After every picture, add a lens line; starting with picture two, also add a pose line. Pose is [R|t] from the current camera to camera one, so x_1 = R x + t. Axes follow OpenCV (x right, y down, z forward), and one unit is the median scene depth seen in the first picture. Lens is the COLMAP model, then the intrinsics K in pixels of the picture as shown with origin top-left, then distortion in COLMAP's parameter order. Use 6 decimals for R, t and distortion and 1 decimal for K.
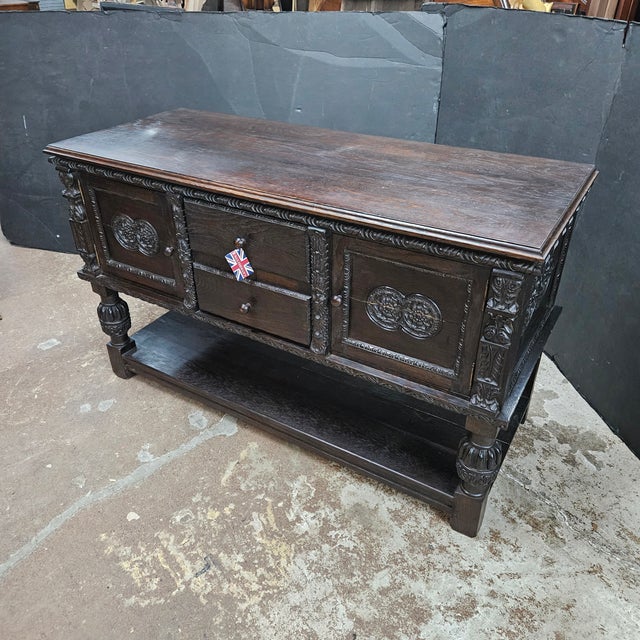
lens RADIAL K [[569.9, 0, 309.6], [0, 569.9, 316.0], [0, 0, 1]] dist [0.083545, -0.078463]
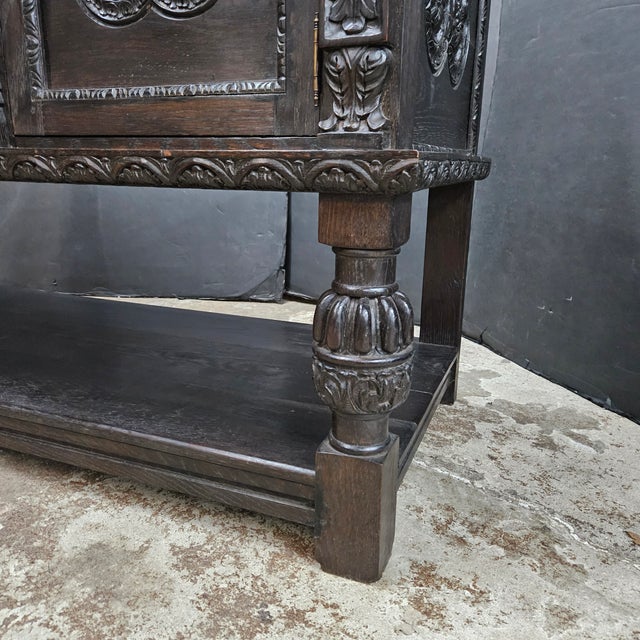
lens RADIAL K [[572.0, 0, 311.2], [0, 572.0, 320.1], [0, 0, 1]] dist [0.077895, -0.070814]
pose [[0.986745, -0.017484, 0.161333, 0.173307], [0.063253, 0.956985, -0.283160, 0.309176], [-0.149443, 0.289611, 0.945406, 0.556100]]
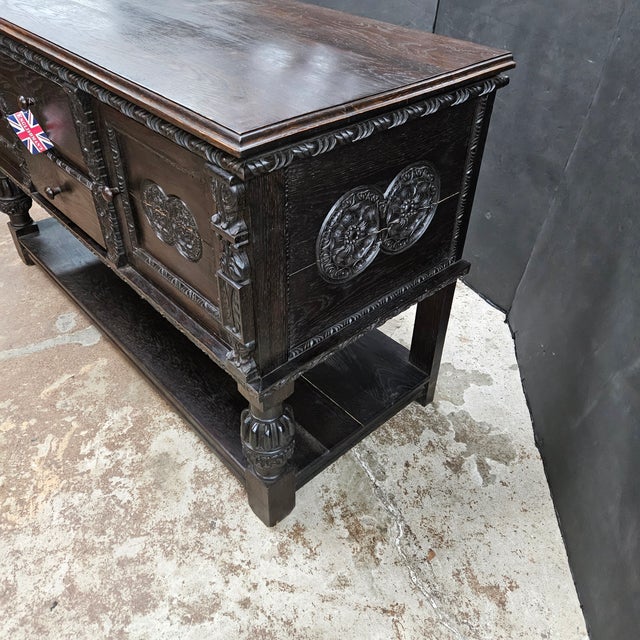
lens RADIAL K [[569.1, 0, 319.4], [0, 569.1, 309.3], [0, 0, 1]] dist [0.081626, -0.066902]
pose [[0.961833, 0.191569, -0.195393, 0.430322], [-0.171000, 0.978257, 0.117354, -0.012211], [0.213626, -0.079463, 0.973679, 0.262562]]
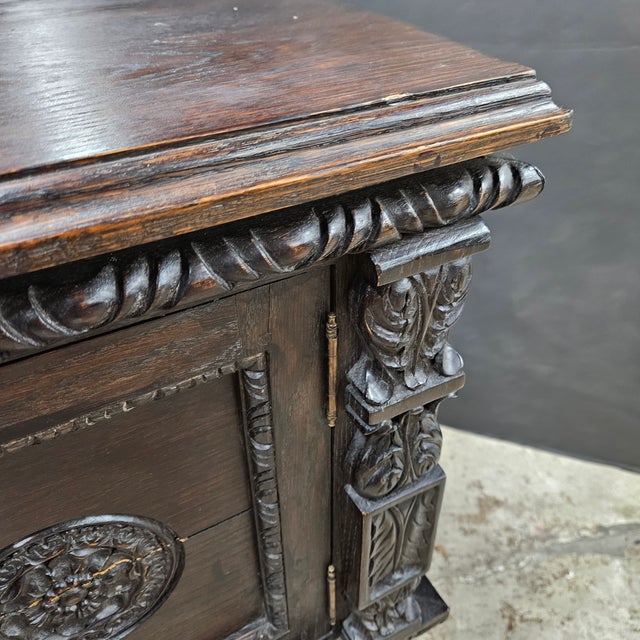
lens RADIAL K [[572.0, 0, 311.2], [0, 572.0, 320.1], [0, 0, 1]] dist [0.077895, -0.070814]
pose [[0.505062, -0.520799, 0.688244, 0.112552], [0.470620, 0.834627, 0.286208, -0.093028], [-0.723484, 0.179349, 0.666637, 0.626750]]
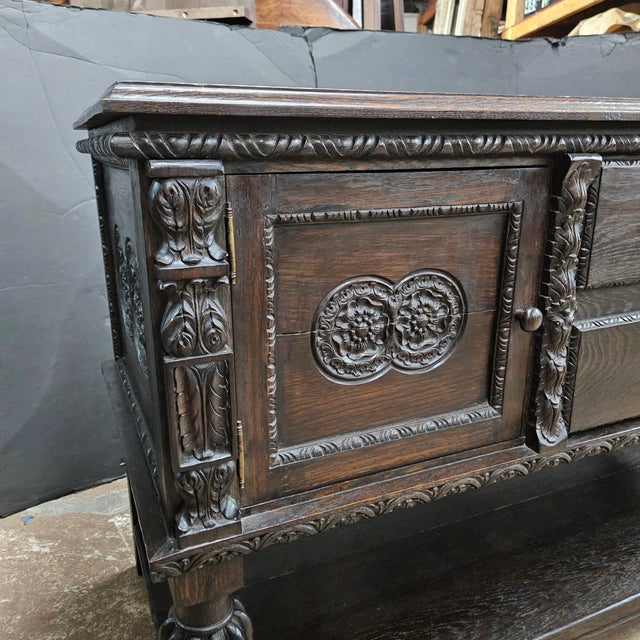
lens RADIAL K [[573.5, 0, 317.3], [0, 573.5, 309.7], [0, 0, 1]] dist [0.076316, -0.070583]
pose [[0.563740, -0.213081, 0.797993, -0.668839], [0.436014, 0.897336, -0.068413, -0.158437], [-0.701490, 0.386503, 0.598771, 0.879506]]
